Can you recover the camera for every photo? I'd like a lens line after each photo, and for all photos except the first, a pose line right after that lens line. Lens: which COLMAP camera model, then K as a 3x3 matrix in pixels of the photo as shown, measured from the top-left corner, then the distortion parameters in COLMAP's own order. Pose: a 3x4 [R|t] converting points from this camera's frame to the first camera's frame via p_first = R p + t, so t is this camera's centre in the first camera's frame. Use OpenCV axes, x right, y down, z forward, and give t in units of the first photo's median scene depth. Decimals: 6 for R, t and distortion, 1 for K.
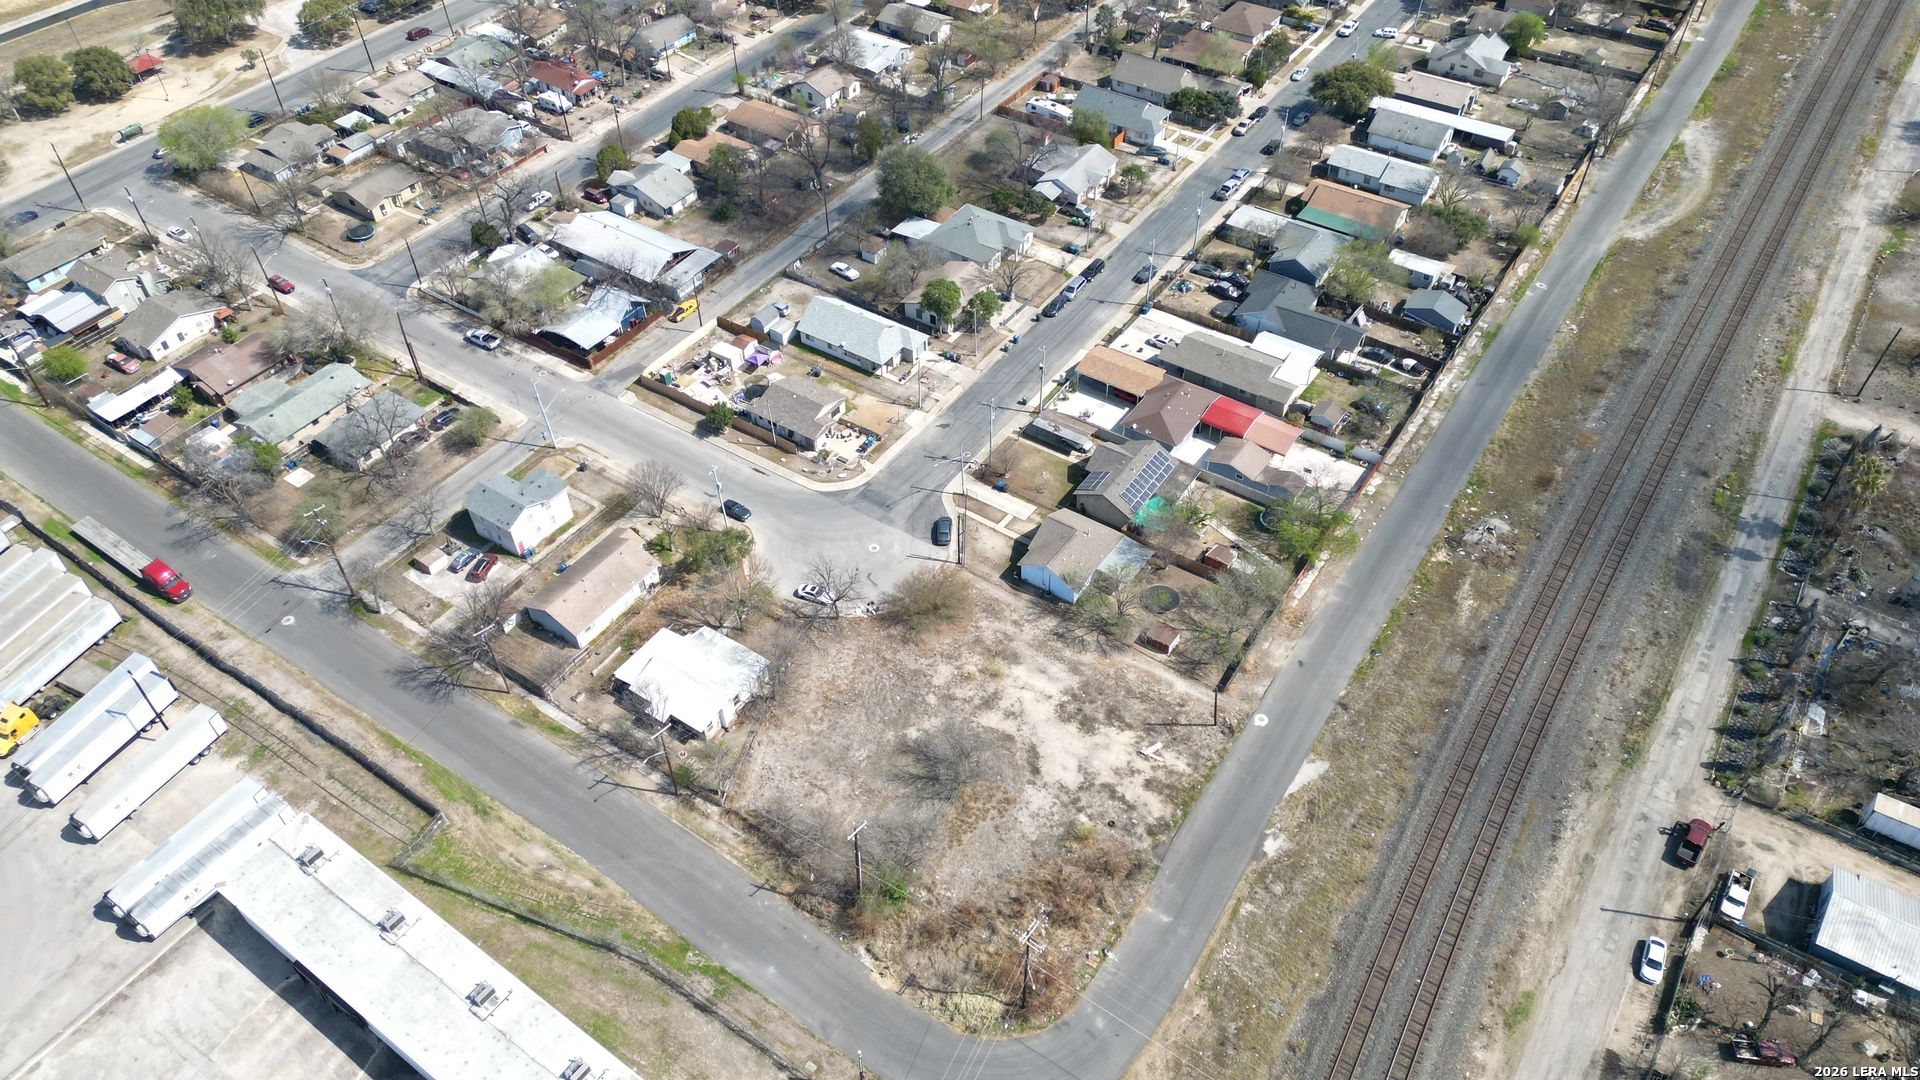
lens RADIAL K [[1331.6, 0, 953.5], [0, 1331.6, 509.9], [0, 0, 1]] dist [0.080498, -0.080216]
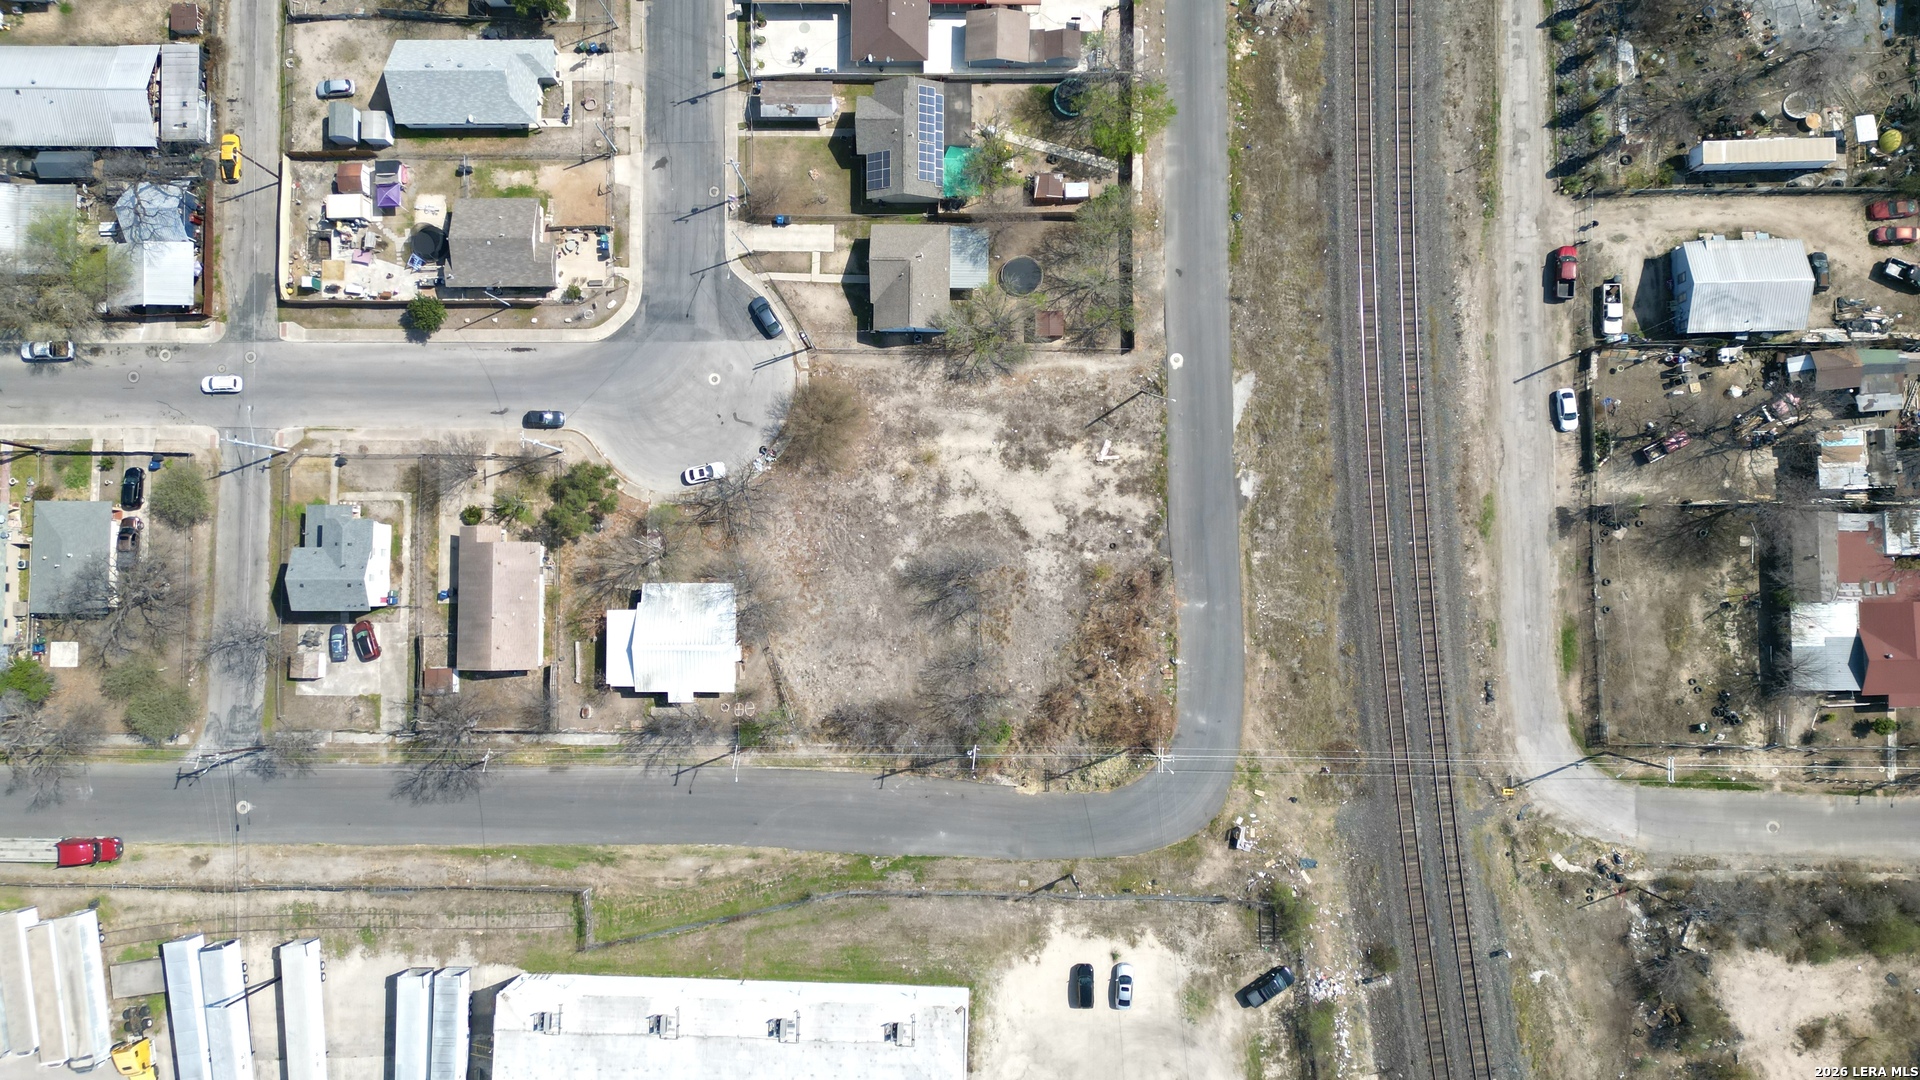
lens RADIAL K [[1331.6, 0, 968.5], [0, 1331.6, 545.7], [0, 0, 1]] dist [0.080498, -0.080216]
pose [[0.826628, -0.562295, 0.022596, -0.002218], [0.402893, 0.619370, 0.673838, -0.505223], [-0.392891, -0.547909, 0.738534, 0.240913]]
